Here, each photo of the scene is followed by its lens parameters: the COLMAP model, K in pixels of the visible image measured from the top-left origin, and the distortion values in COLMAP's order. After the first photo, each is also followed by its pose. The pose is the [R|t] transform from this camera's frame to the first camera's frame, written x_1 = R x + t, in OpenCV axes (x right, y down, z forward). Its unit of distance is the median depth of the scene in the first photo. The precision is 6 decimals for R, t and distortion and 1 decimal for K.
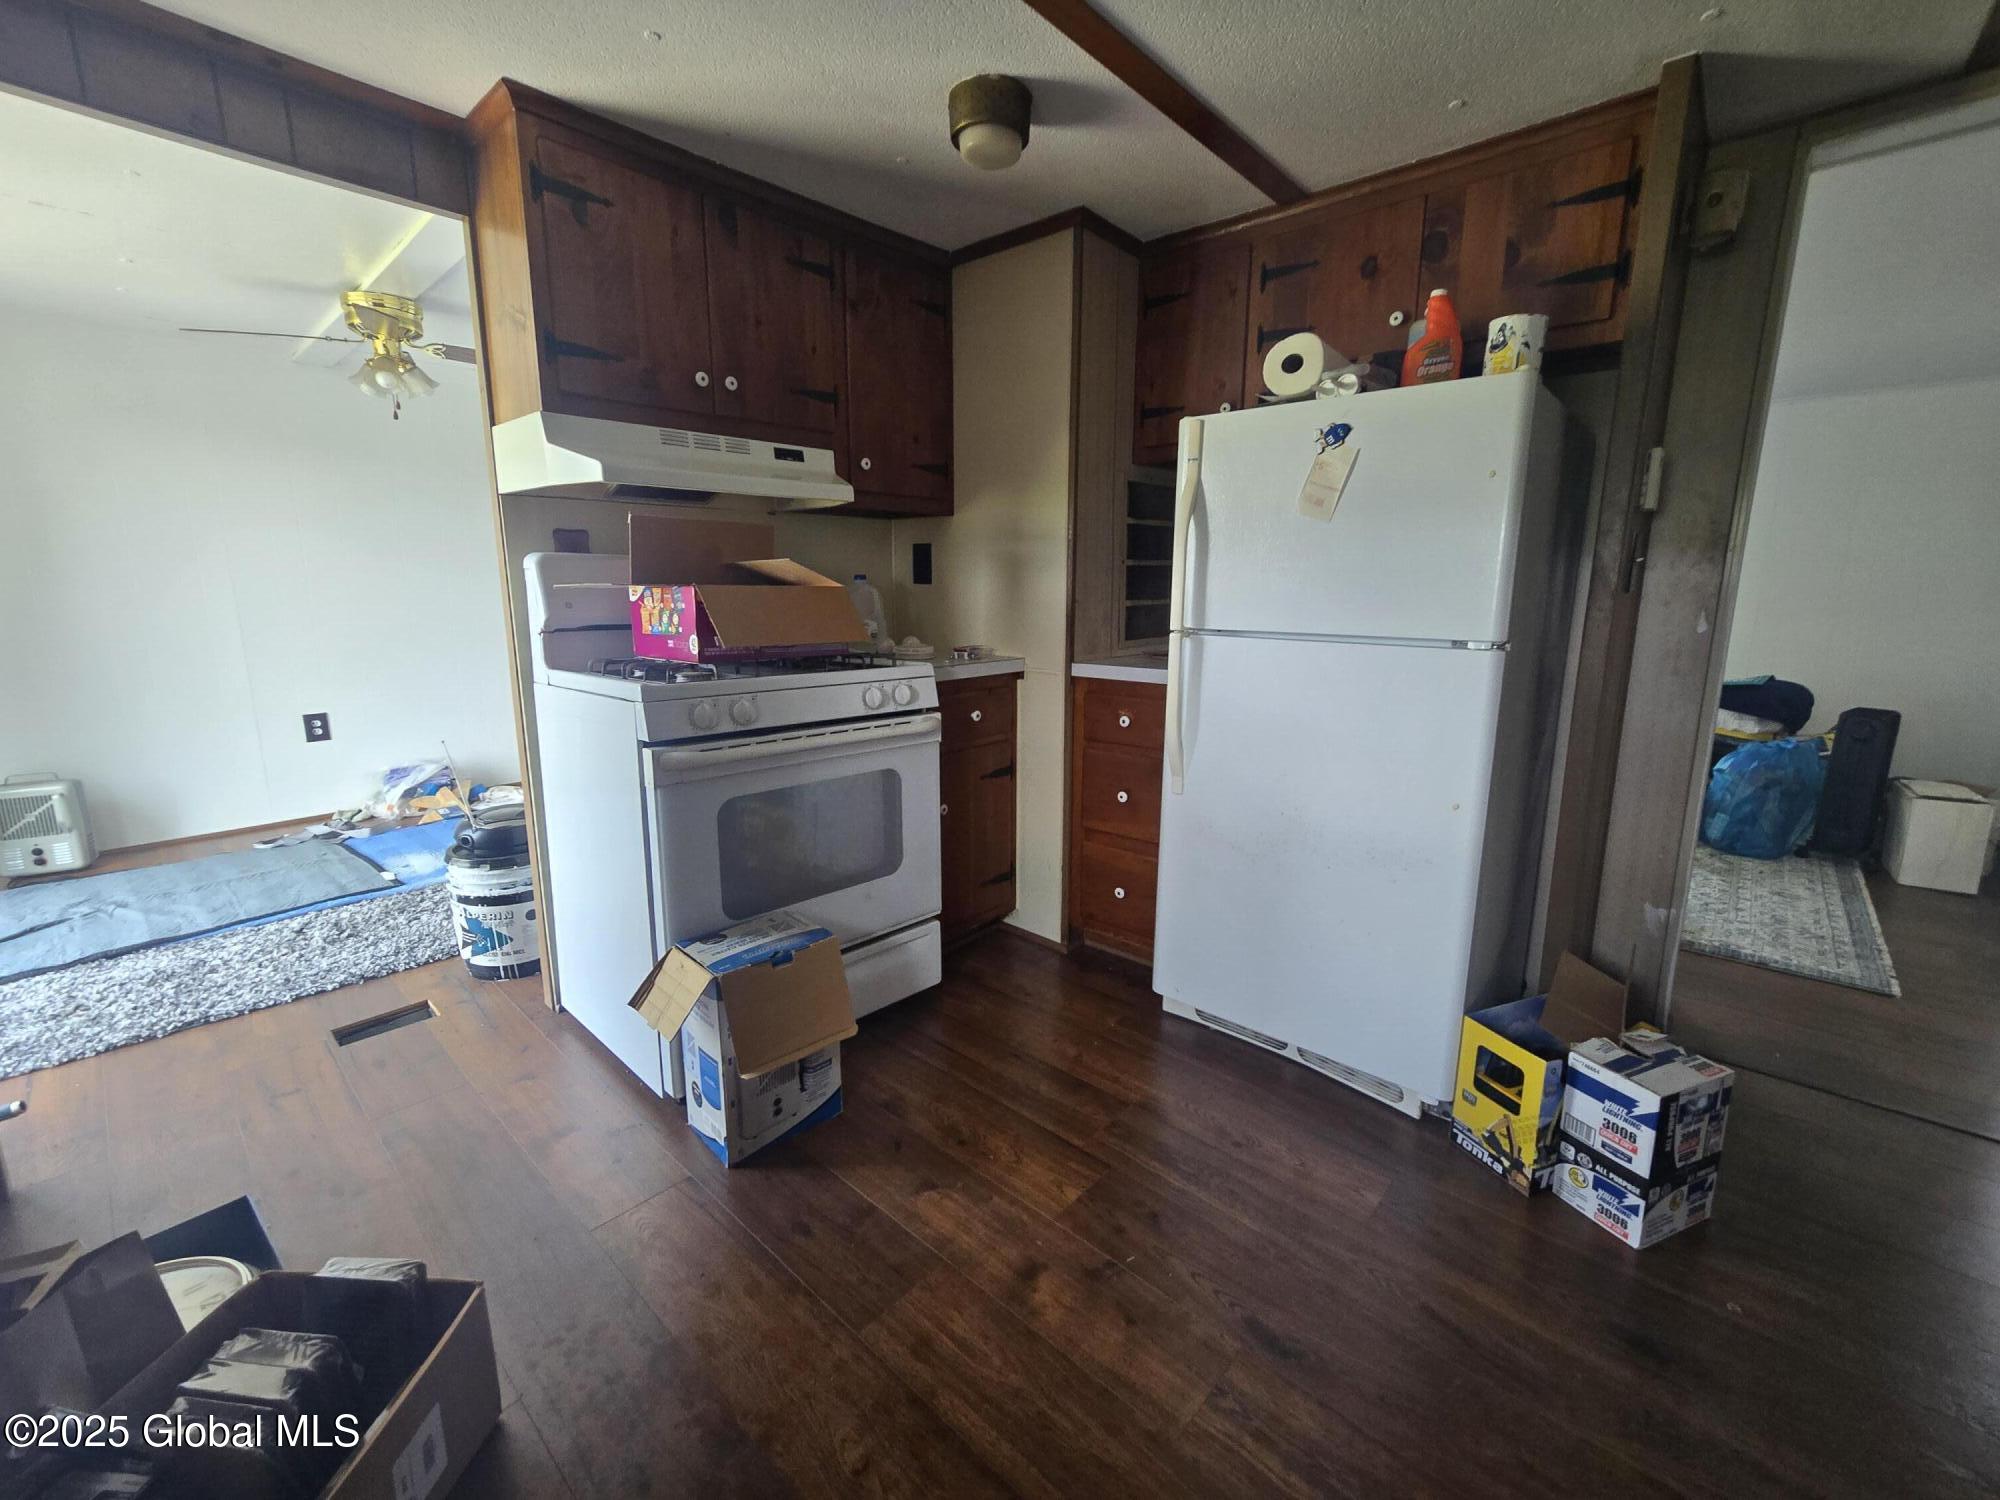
lens RADIAL K [[814.0, 0, 1006.1], [0, 814.0, 735.5], [0, 0, 1]] dist [-0.000488, -0.000045]
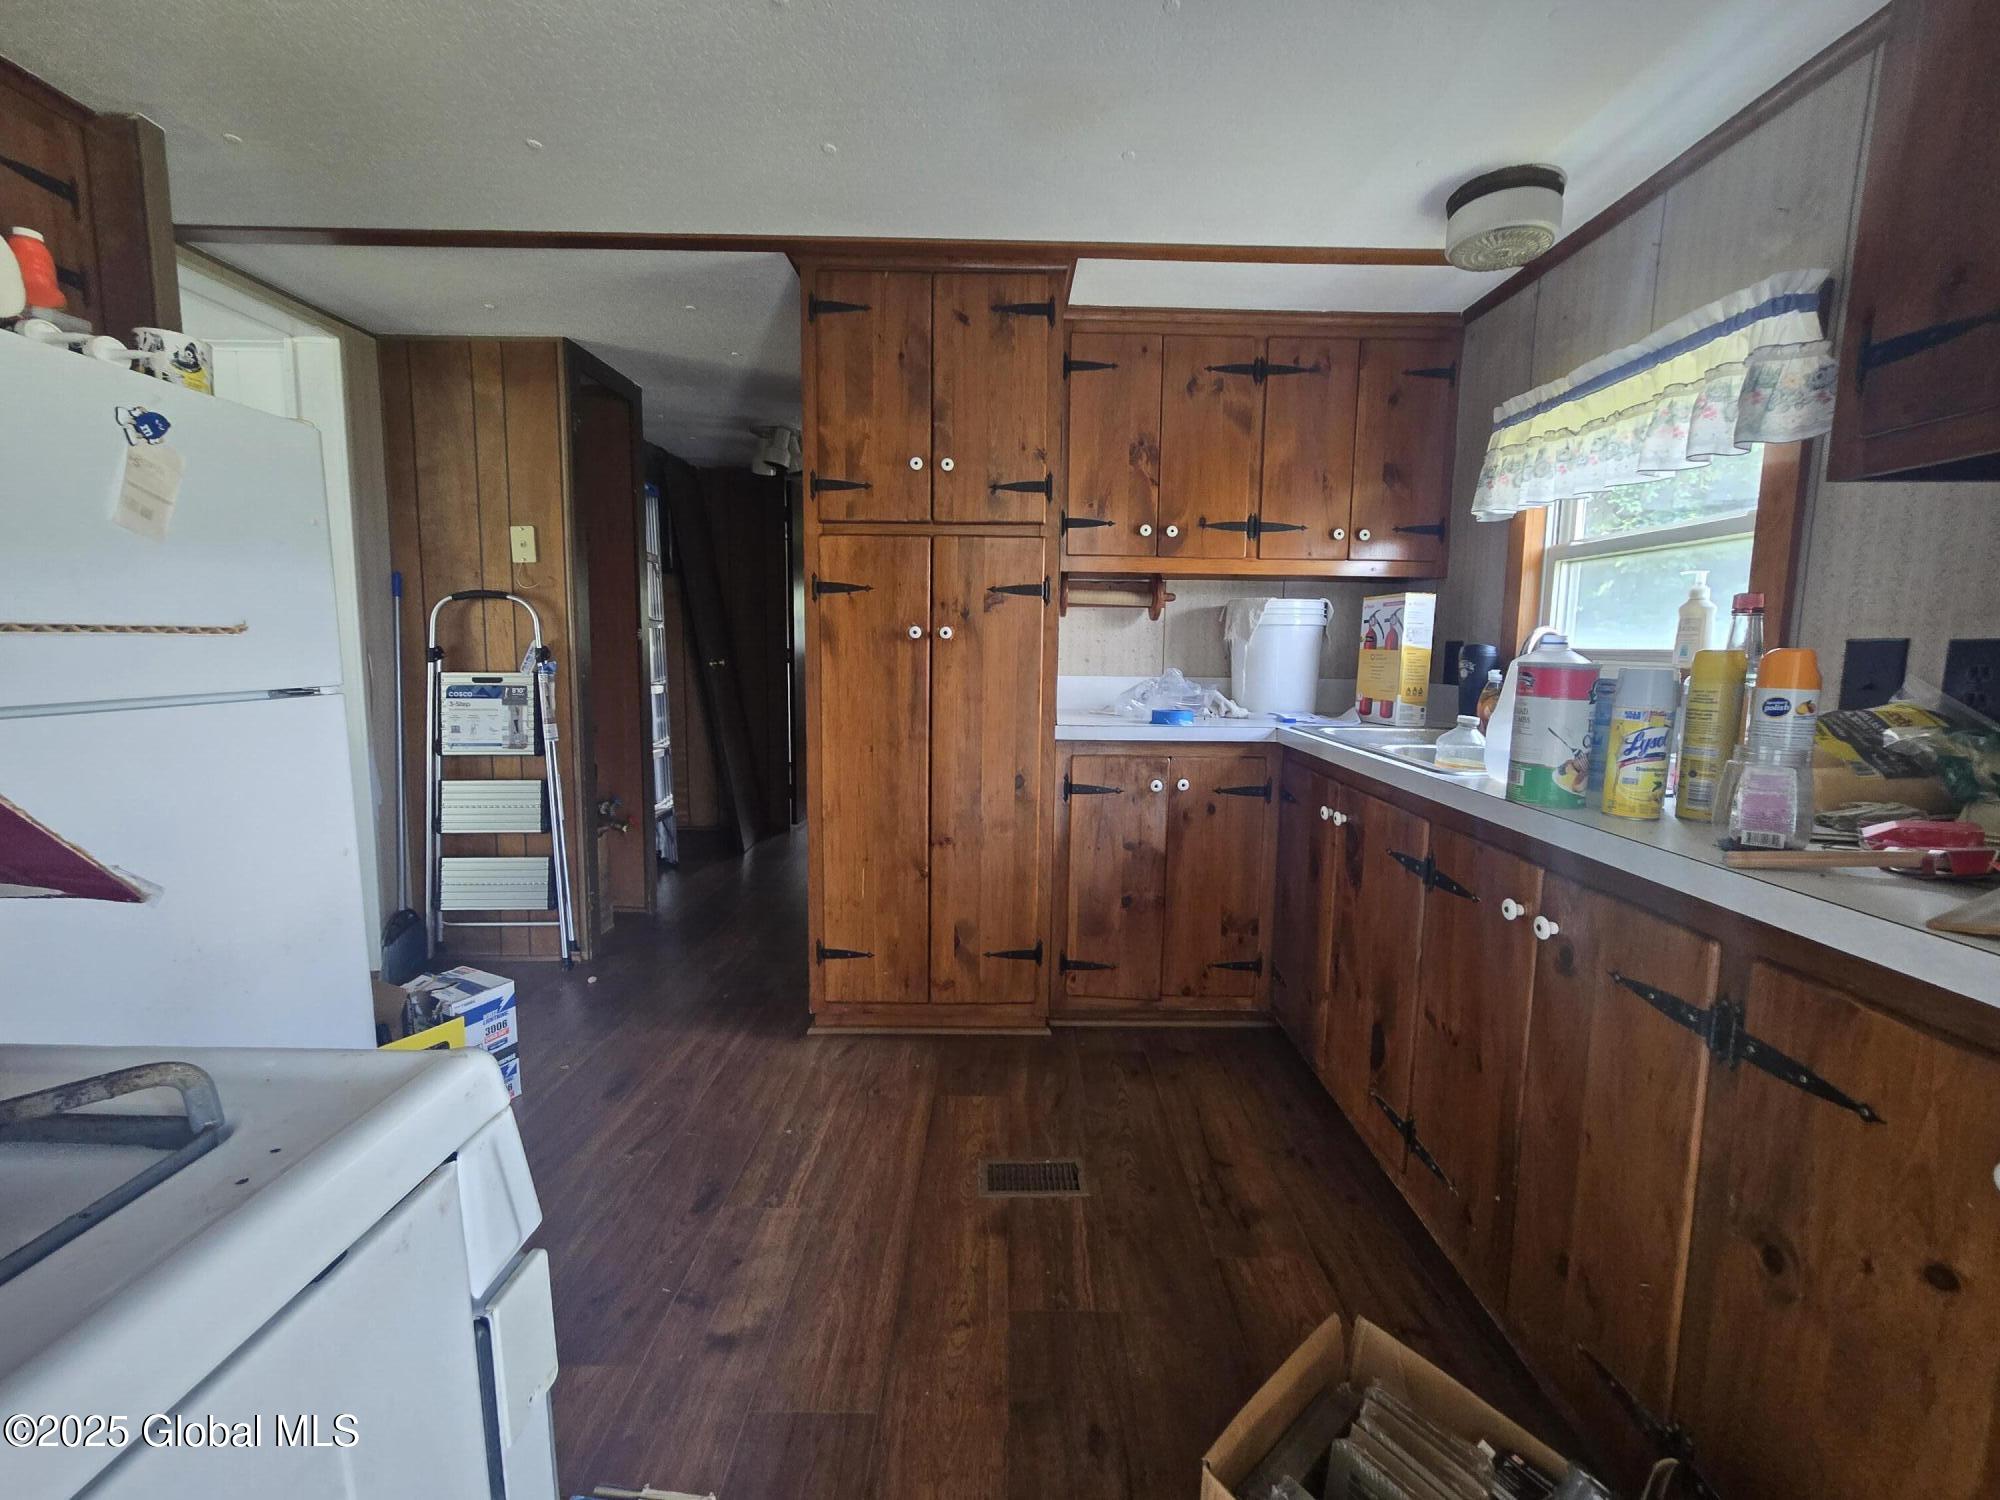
lens RADIAL K [[814.0, 0, 1006.1], [0, 814.0, 735.5], [0, 0, 1]] dist [-0.000488, -0.000045]
pose [[-0.664967, -0.095018, 0.740804, -0.794267], [0.120718, 0.965159, 0.232154, -0.205962], [-0.737052, 0.243803, -0.630328, 1.122001]]
